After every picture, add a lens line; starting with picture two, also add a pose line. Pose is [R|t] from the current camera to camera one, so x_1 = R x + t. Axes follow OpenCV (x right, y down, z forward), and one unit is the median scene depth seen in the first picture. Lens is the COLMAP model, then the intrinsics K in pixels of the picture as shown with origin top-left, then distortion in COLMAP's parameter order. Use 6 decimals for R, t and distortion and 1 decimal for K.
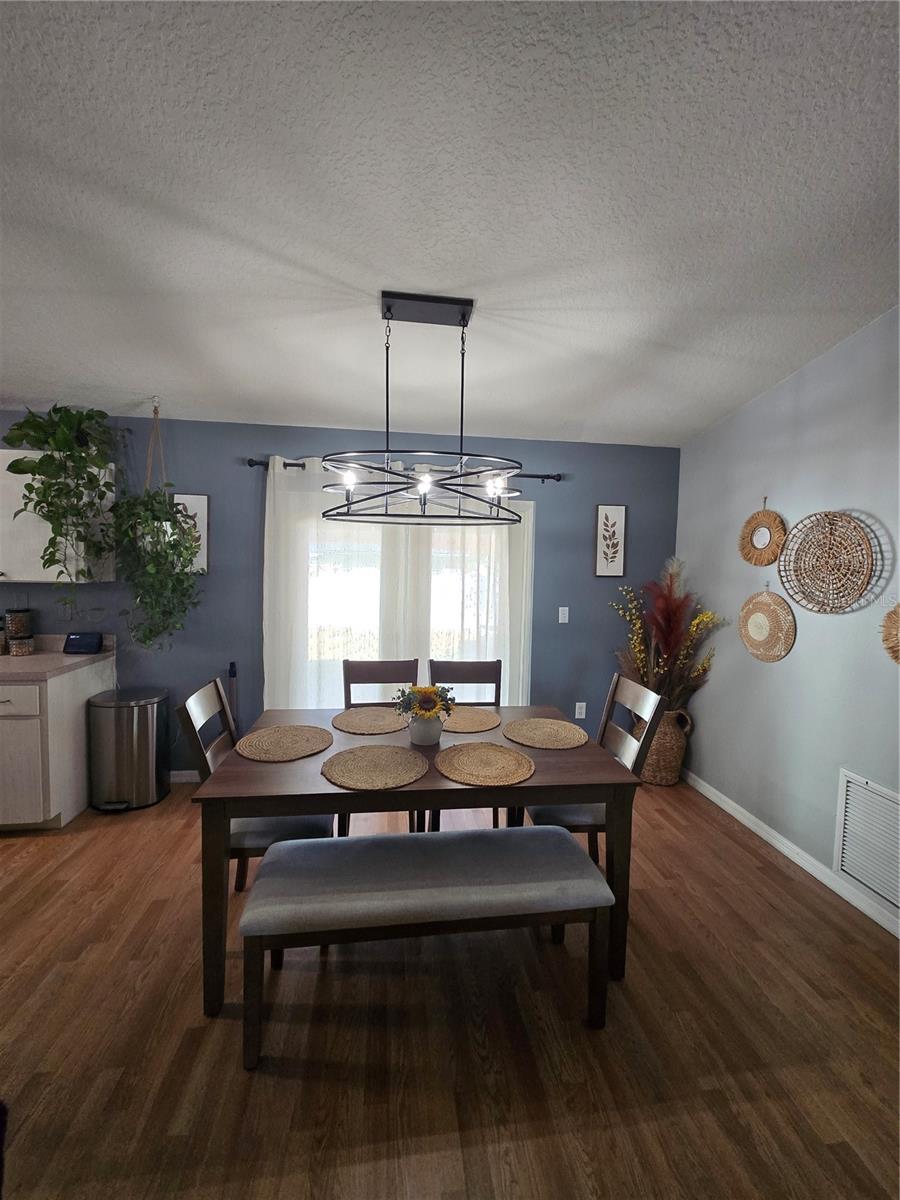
lens RADIAL K [[471.6, 0, 444.2], [0, 471.6, 593.4], [0, 0, 1]] dist [-0.002855, -0.001446]
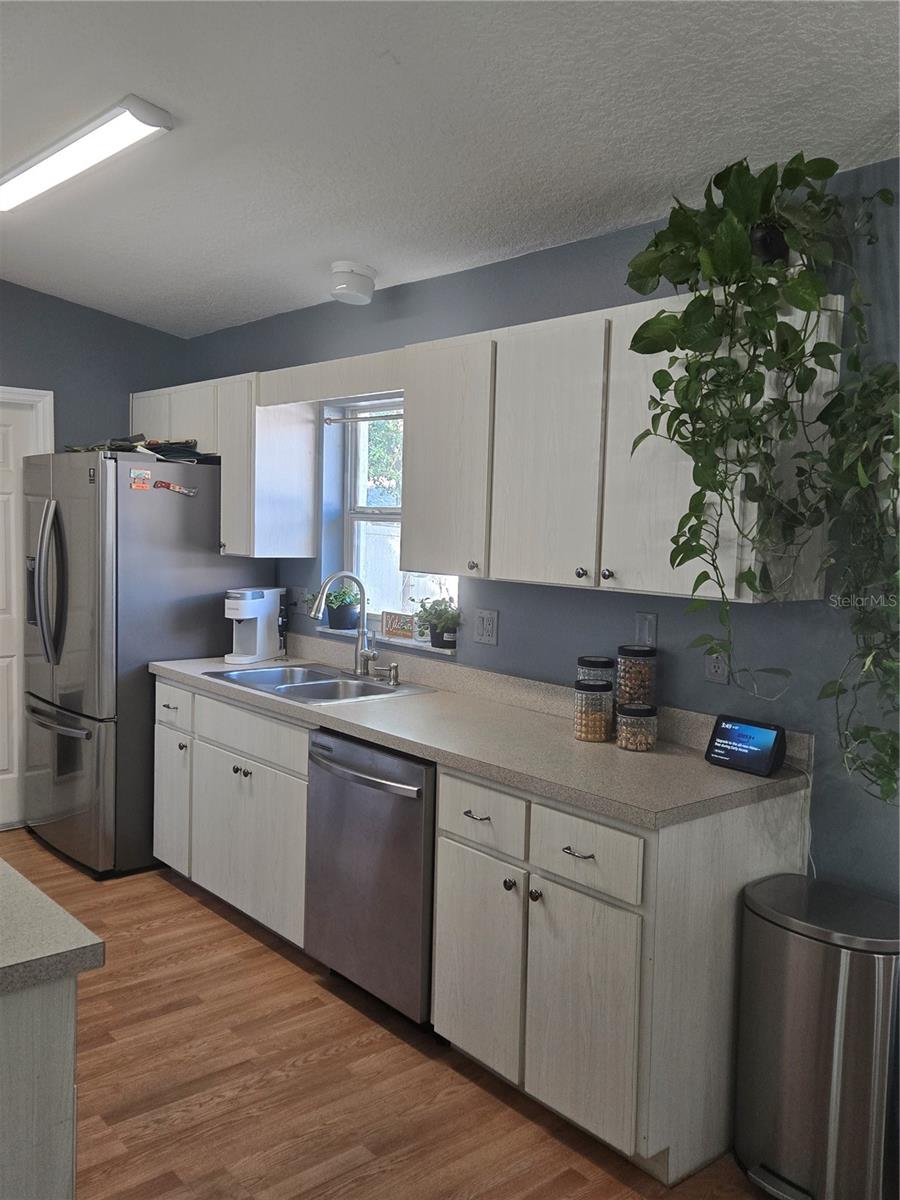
lens RADIAL K [[1028.7, 0, 449.8], [0, 1028.7, 599.8], [0, 0, 1]] dist [0.049751, -0.018198]
pose [[0.552073, 0.058161, -0.831765, -0.173404], [-0.060718, 0.997720, 0.029465, -0.036050], [0.831582, 0.034236, 0.554345, 0.297024]]
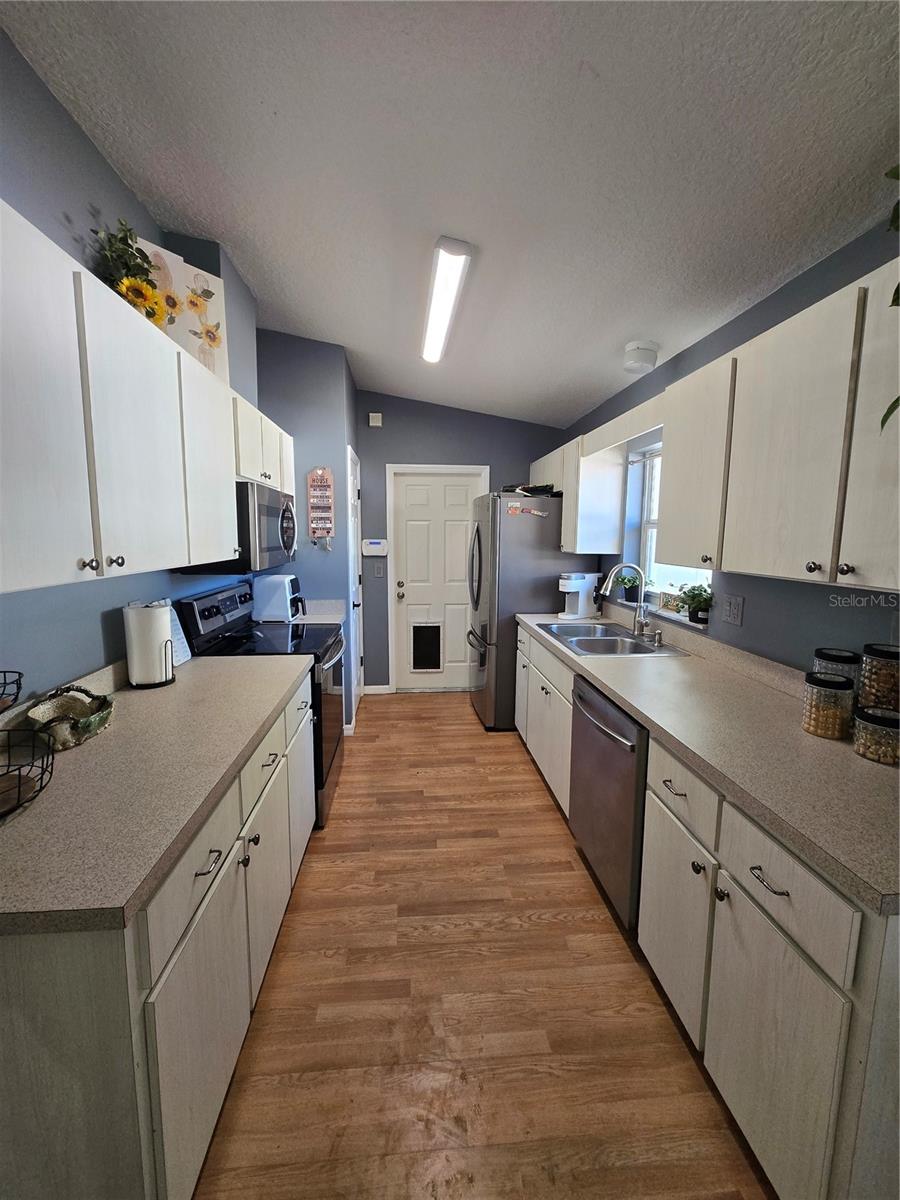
lens RADIAL K [[471.6, 0, 441.8], [0, 471.6, 587.9], [0, 0, 1]] dist [-0.002855, -0.001446]
pose [[-0.039953, 0.092847, -0.994879, -0.498219], [-0.065012, 0.993322, 0.095312, -0.040864], [0.997084, 0.068487, -0.033650, 0.642702]]
